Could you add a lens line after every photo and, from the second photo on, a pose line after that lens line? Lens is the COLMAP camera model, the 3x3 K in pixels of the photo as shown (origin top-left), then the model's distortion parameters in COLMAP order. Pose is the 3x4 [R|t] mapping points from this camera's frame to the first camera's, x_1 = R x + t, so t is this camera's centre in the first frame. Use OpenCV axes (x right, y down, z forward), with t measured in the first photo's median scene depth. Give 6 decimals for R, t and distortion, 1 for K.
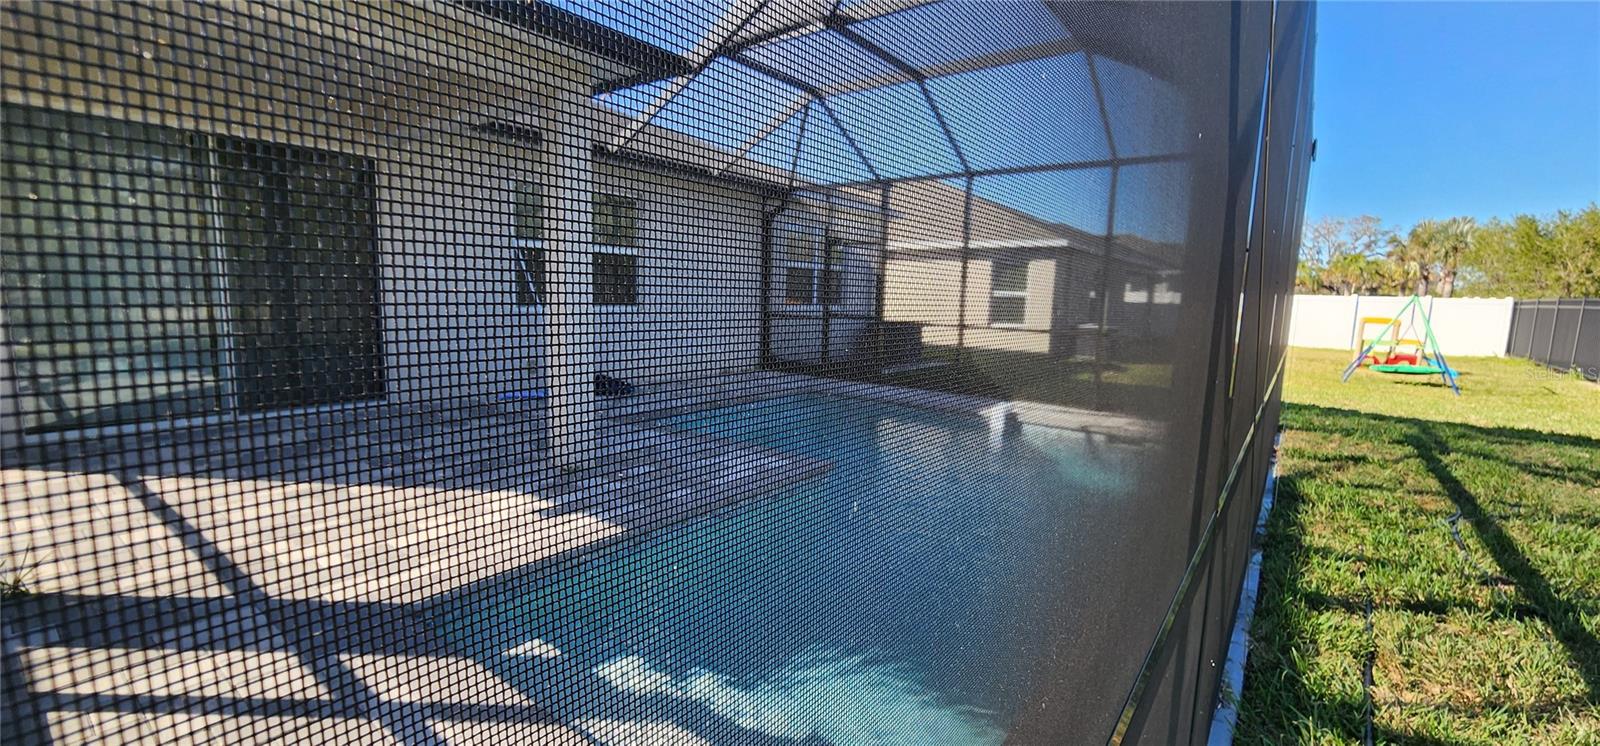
lens RADIAL K [[665.9, 0, 804.8], [0, 665.9, 375.5], [0, 0, 1]] dist [0.000614, -0.000083]
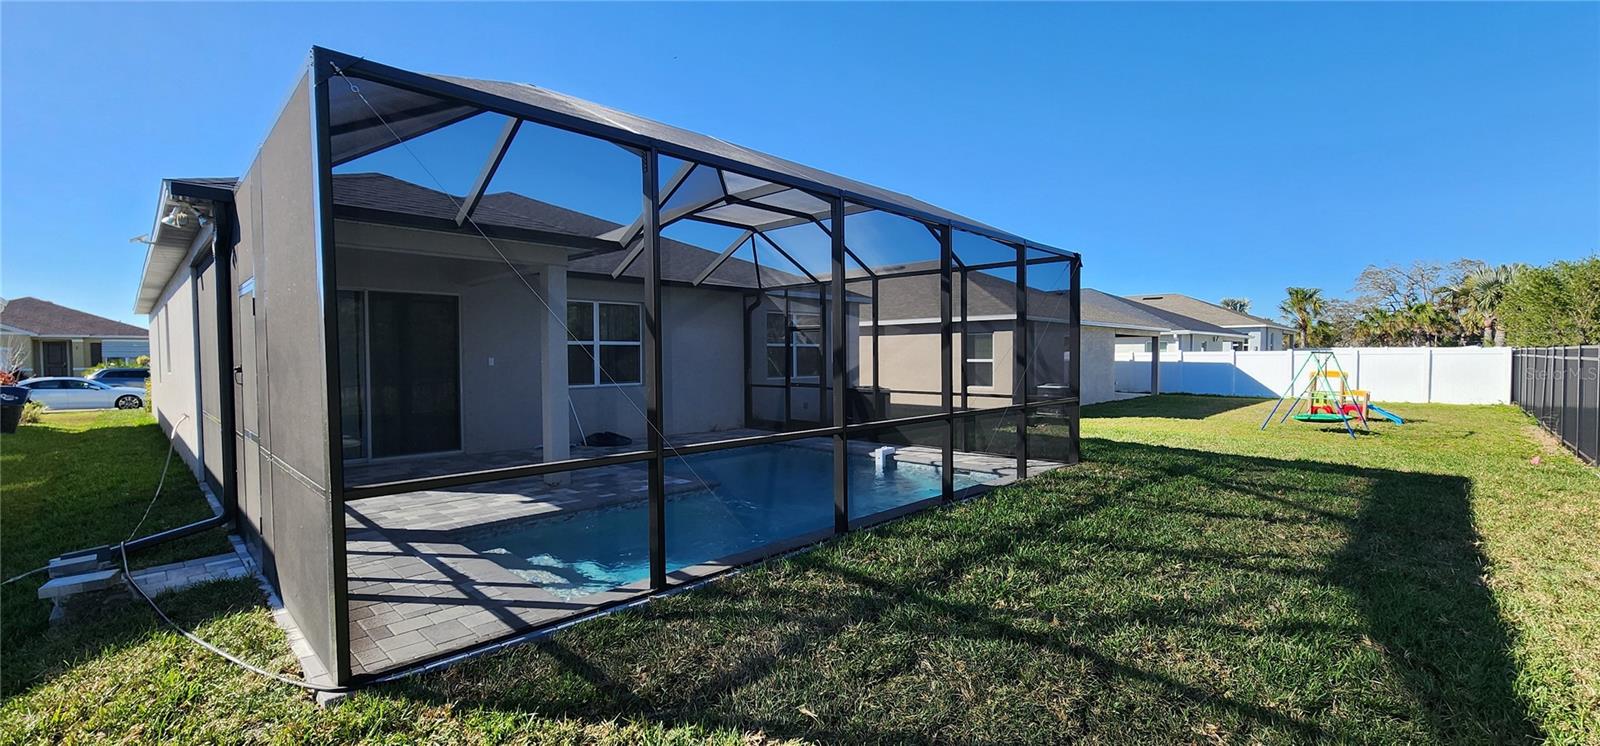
lens RADIAL K [[656.5, 0, 804.3], [0, 656.5, 380.3], [0, 0, 1]] dist [0.000659, 0.000411]
pose [[0.991455, -0.028499, -0.127302, 0.218174], [0.016615, 0.995485, -0.093456, 0.020588], [0.129390, 0.090542, 0.987451, -0.253384]]
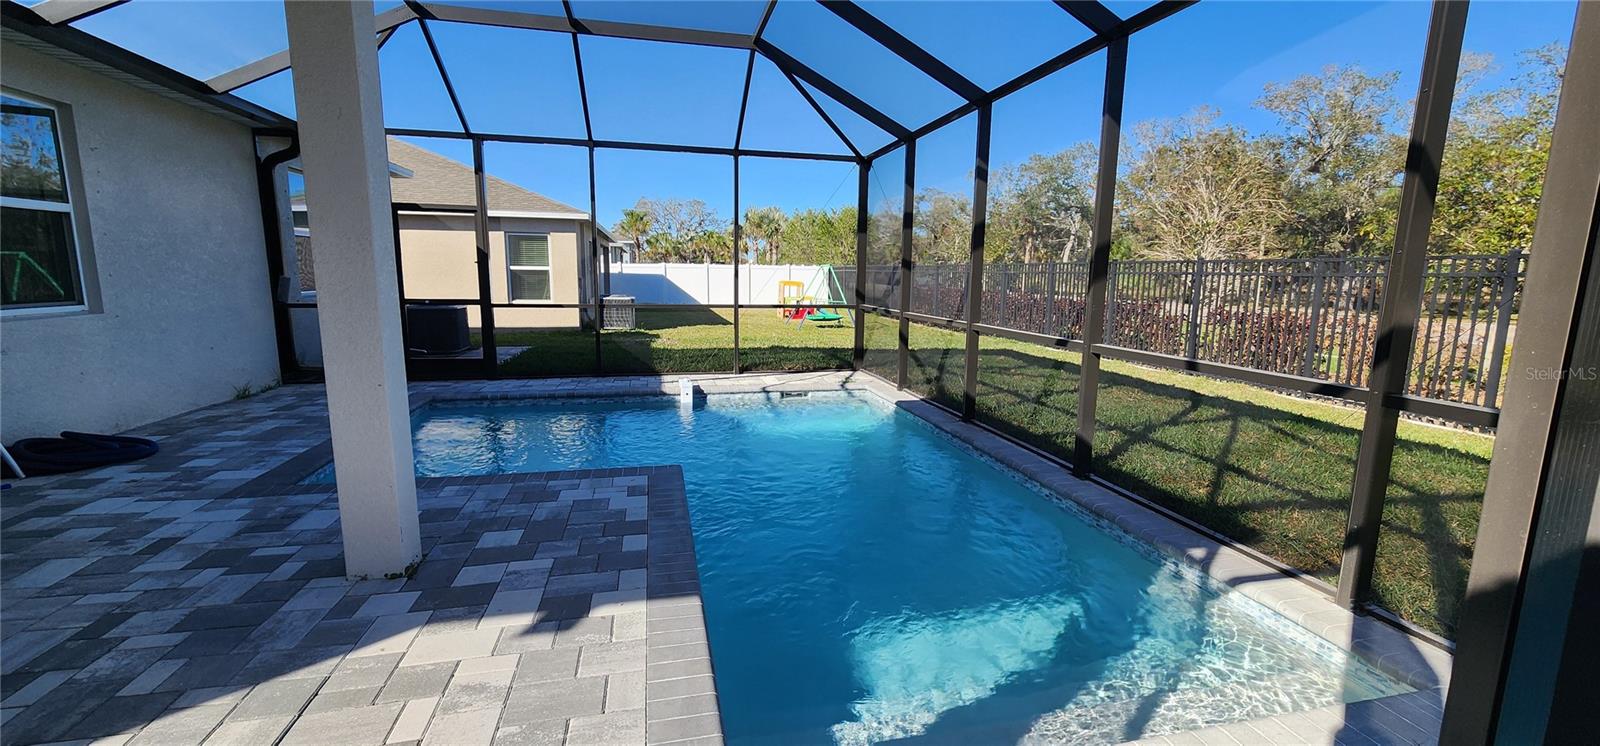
lens RADIAL K [[656.5, 0, 804.3], [0, 656.5, 380.3], [0, 0, 1]] dist [0.000659, 0.000411]
pose [[0.643798, -0.144548, 0.751419, -0.248957], [0.102822, 0.989432, 0.102238, -0.029001], [-0.758256, 0.011442, 0.651856, 0.137519]]
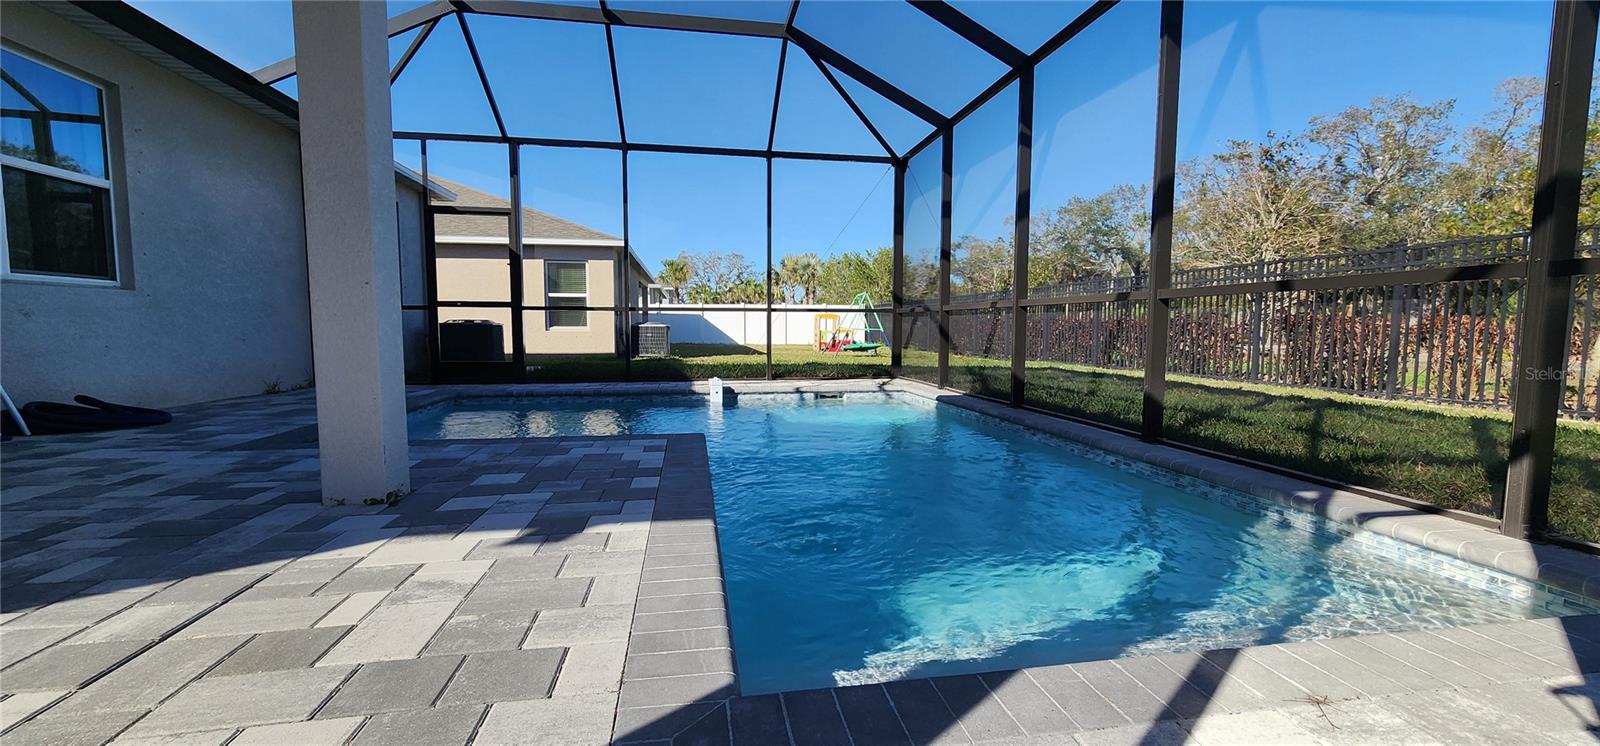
lens RADIAL K [[656.5, 0, 804.3], [0, 656.5, 380.3], [0, 0, 1]] dist [0.000659, 0.000411]
pose [[0.685439, -0.087401, 0.722865, -0.227550], [0.109727, 0.993831, 0.016116, 0.031887], [-0.719814, 0.068271, 0.690801, 0.160852]]
